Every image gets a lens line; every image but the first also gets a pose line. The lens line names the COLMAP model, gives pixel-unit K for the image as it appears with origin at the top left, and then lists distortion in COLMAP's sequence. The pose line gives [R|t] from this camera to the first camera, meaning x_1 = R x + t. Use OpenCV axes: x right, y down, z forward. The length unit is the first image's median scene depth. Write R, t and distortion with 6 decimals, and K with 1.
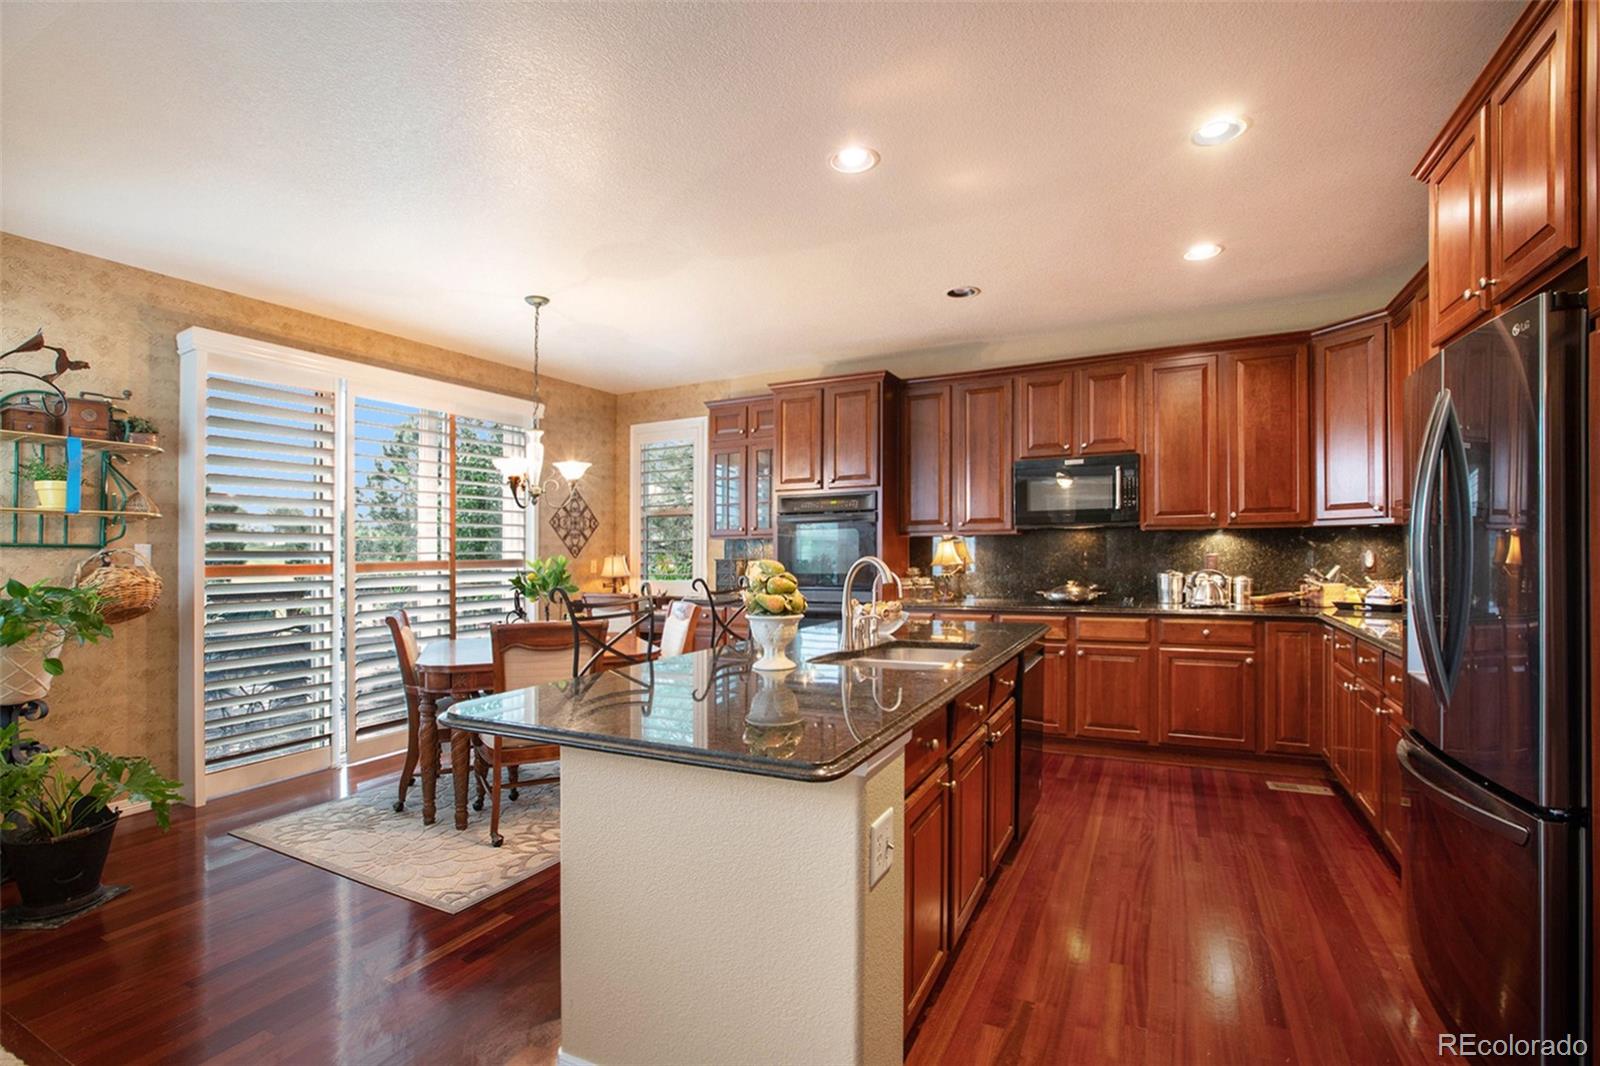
lens RADIAL K [[745.5, 0, 787.8], [0, 745.5, 526.3], [0, 0, 1]] dist [-0.047820, 0.017453]
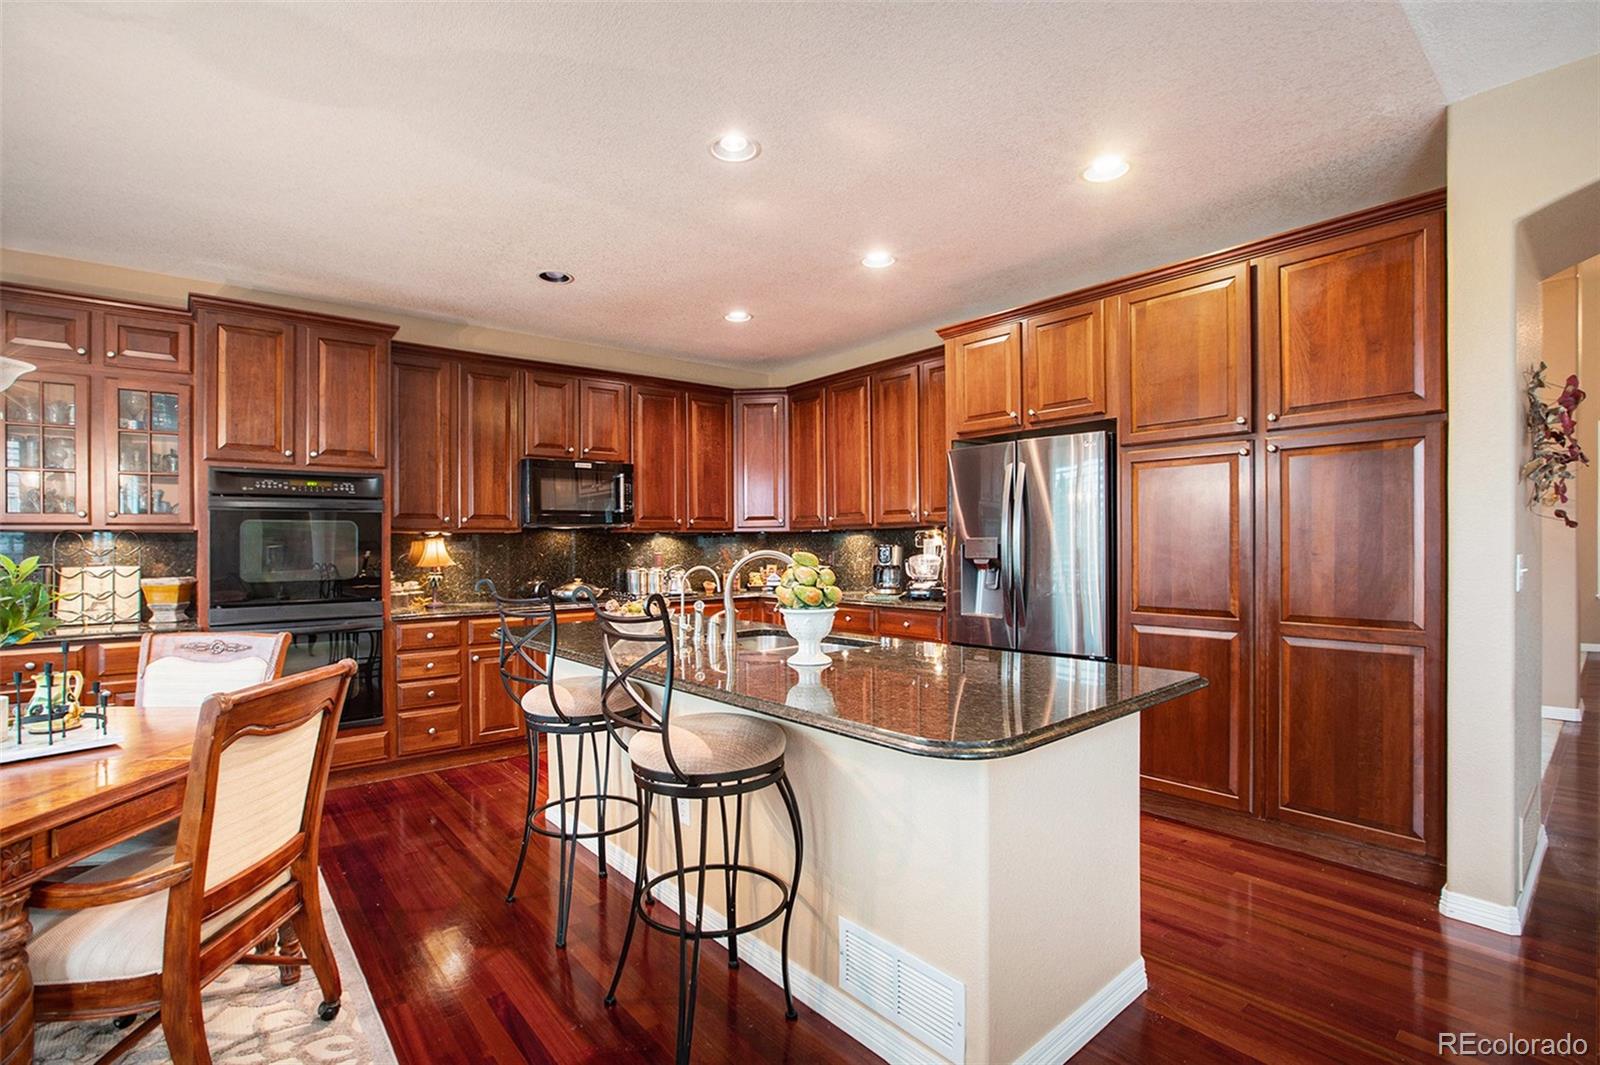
lens RADIAL K [[745.5, 0, 798.9], [0, 745.5, 526.7], [0, 0, 1]] dist [-0.047820, 0.017453]
pose [[0.376976, 0.029469, 0.925754, -0.495827], [-0.023577, 0.999475, -0.022215, 0.017608], [-0.925923, -0.013452, 0.377473, 0.329526]]
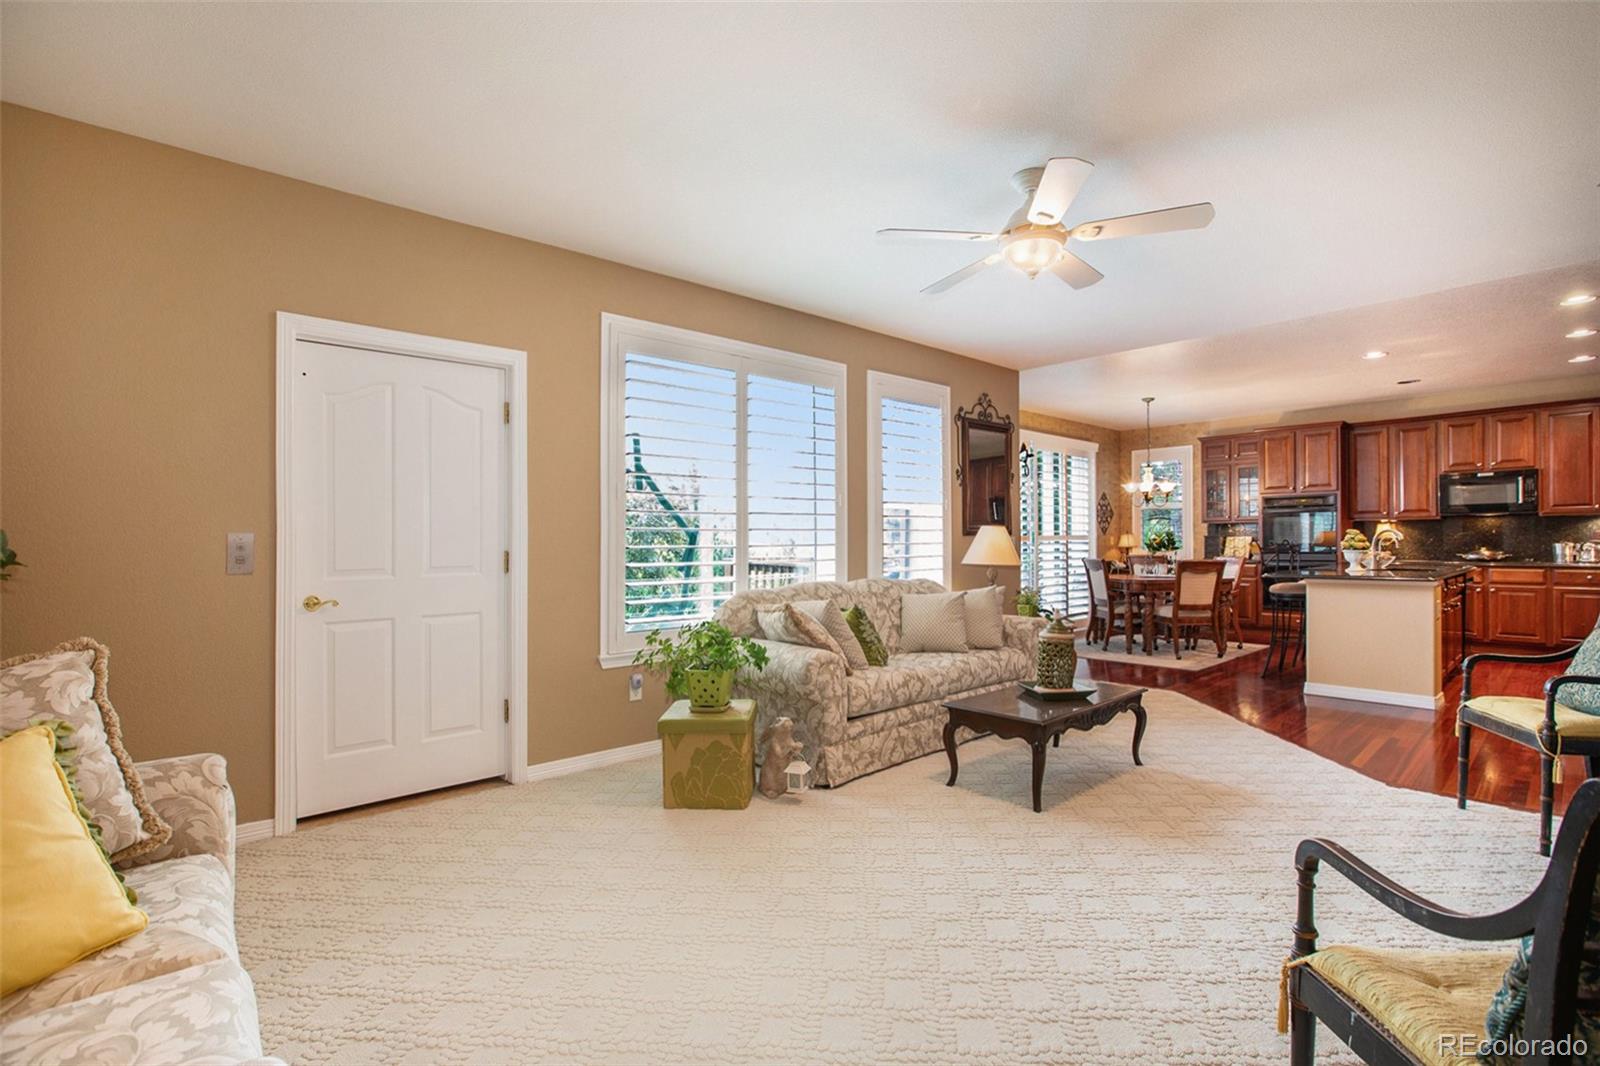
lens RADIAL K [[745.5, 0, 793.8], [0, 745.5, 515.6], [0, 0, 1]] dist [-0.047820, 0.017453]
pose [[0.934181, -0.005179, -0.356762, -0.486204], [0.005164, 0.999986, -0.000994, -0.003071], [0.356762, -0.000914, 0.934195, -1.070364]]
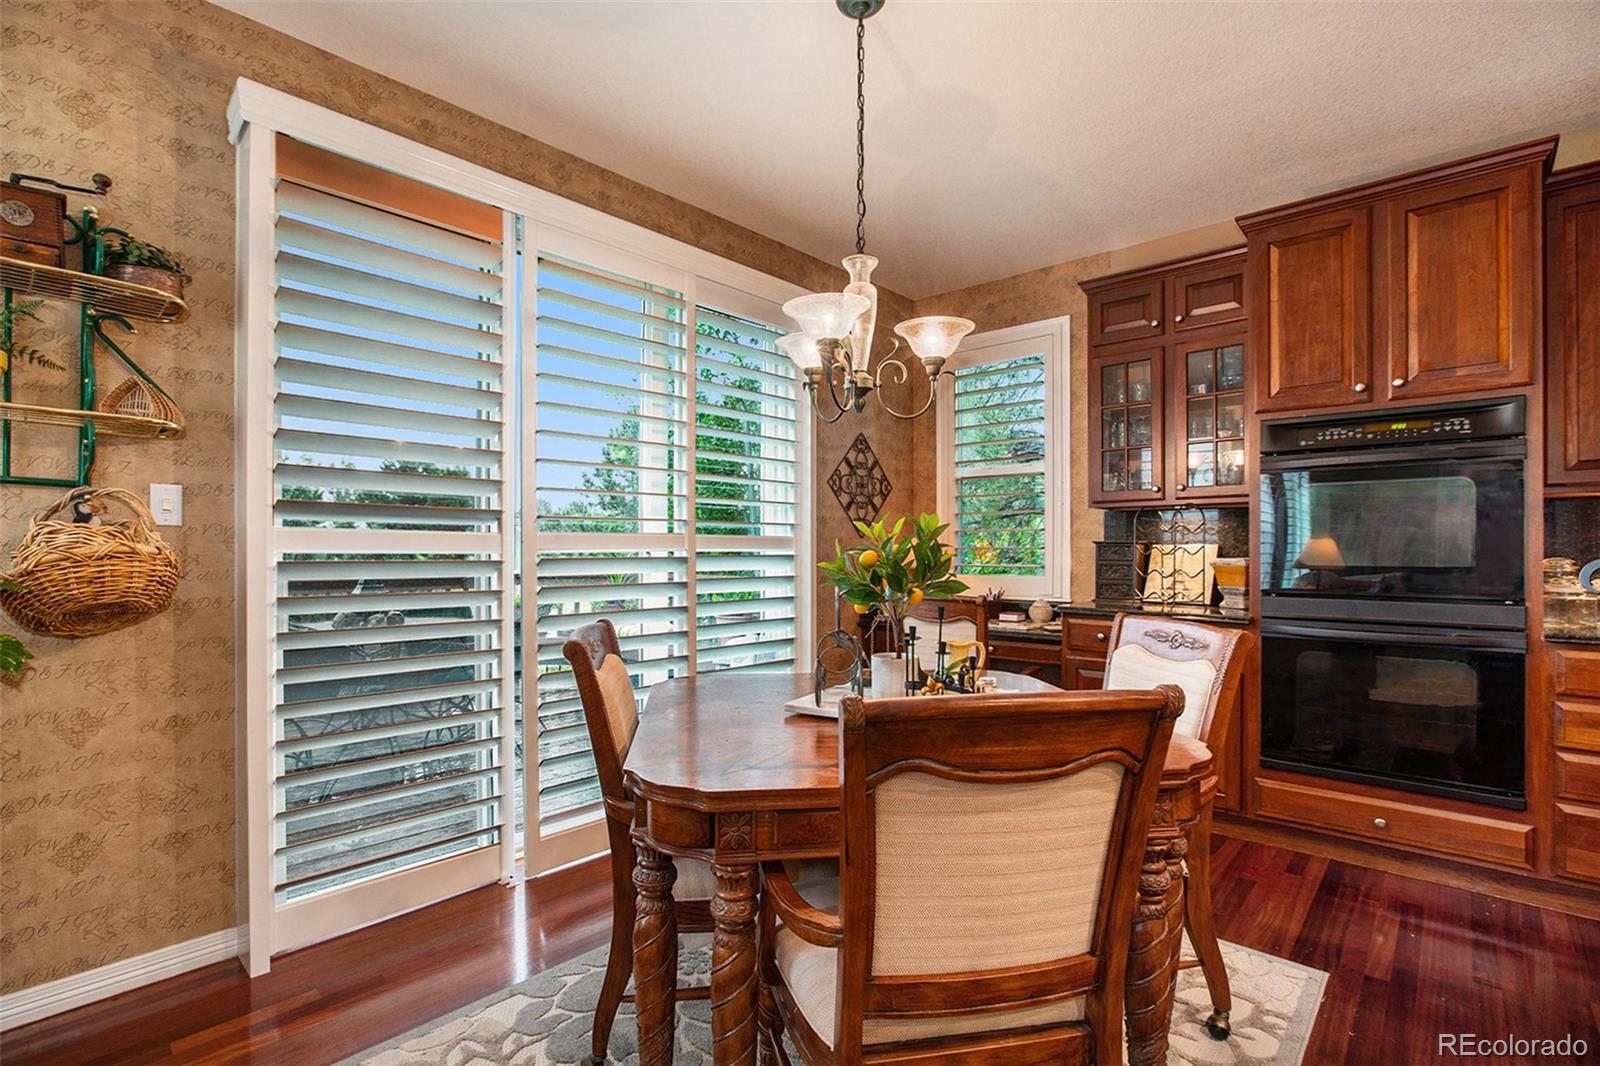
lens RADIAL K [[745.5, 0, 798.6], [0, 745.5, 546.5], [0, 0, 1]] dist [-0.047820, 0.017453]
pose [[0.965963, 0.012010, -0.258400, -0.237862], [-0.004358, 0.999535, 0.030165, 0.042409], [0.258643, -0.028012, 0.965567, 0.486764]]
